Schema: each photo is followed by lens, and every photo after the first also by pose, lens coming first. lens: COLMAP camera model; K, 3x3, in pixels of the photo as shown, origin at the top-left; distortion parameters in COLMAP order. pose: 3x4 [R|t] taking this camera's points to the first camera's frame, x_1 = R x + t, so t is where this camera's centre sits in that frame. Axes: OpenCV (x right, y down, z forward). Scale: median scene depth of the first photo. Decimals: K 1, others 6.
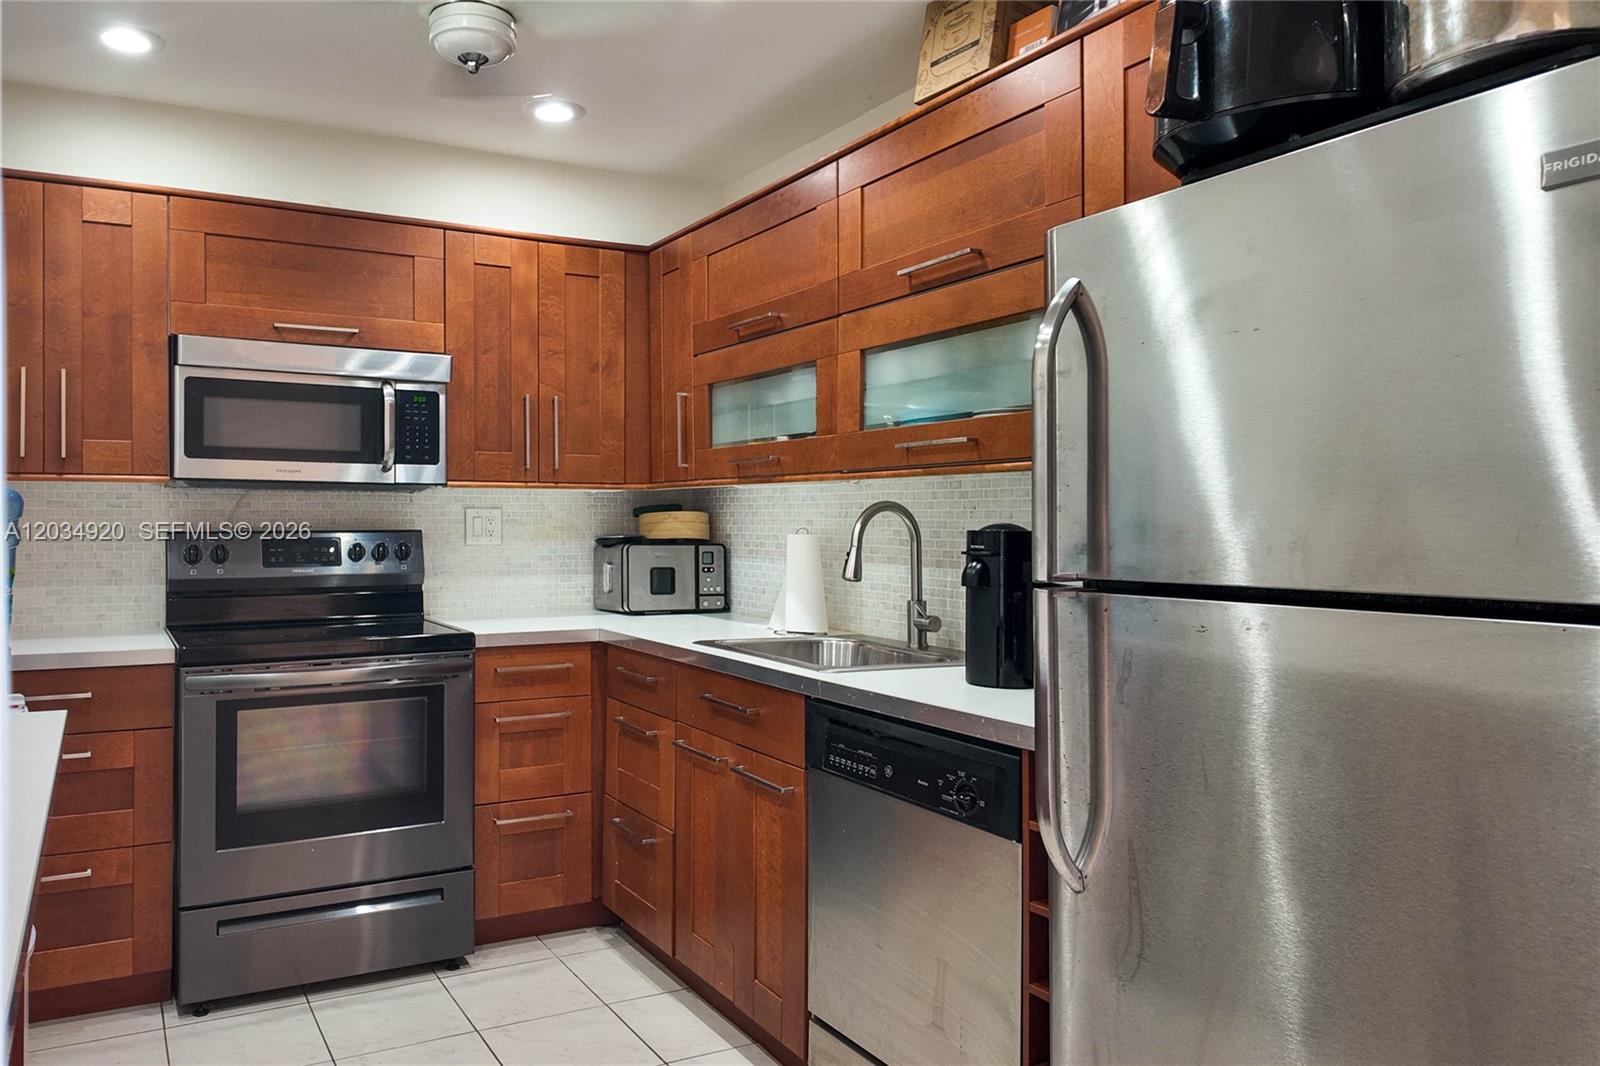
lens RADIAL K [[1272.9, 0, 795.4], [0, 1272.9, 522.7], [0, 0, 1]] dist [0.121077, -0.199949]
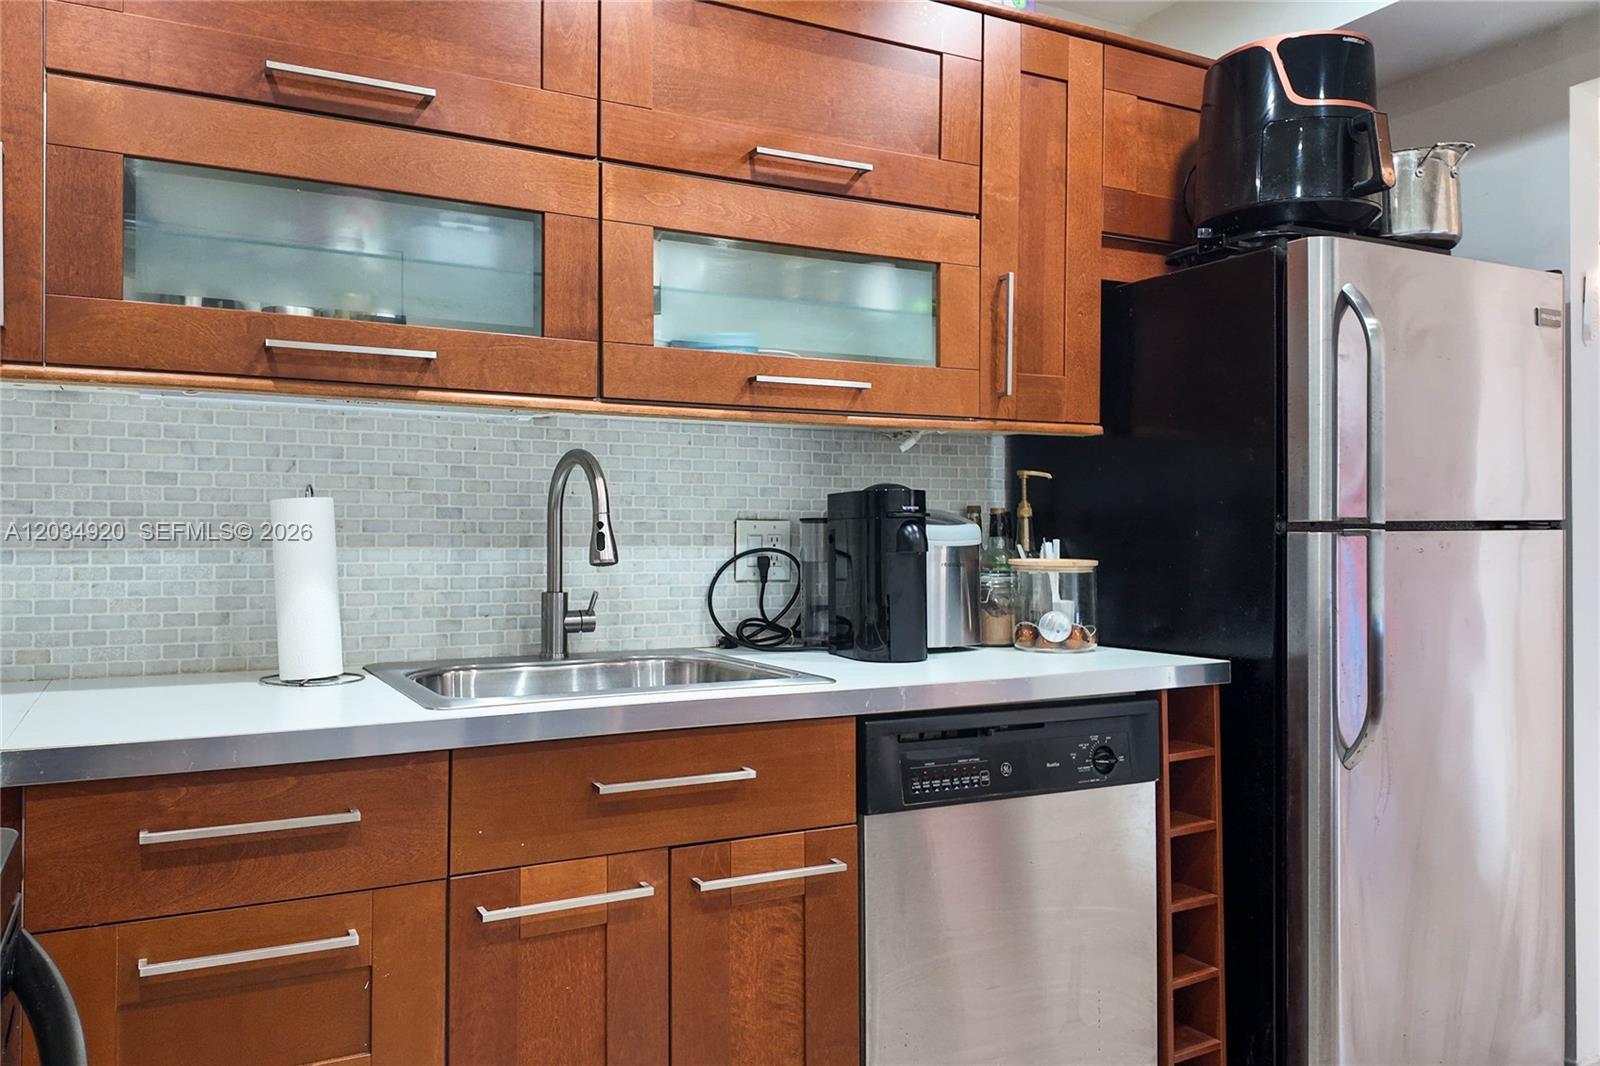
lens RADIAL K [[1126.7, 0, 742.3], [0, 1126.7, 524.7], [0, 0, 1]] dist [0.062686, -0.076606]
pose [[0.019740, -0.002254, 0.999803, -0.426620], [-0.000028, 0.999997, 0.002255, 0.018813], [-0.999805, -0.000073, 0.019739, 0.725236]]
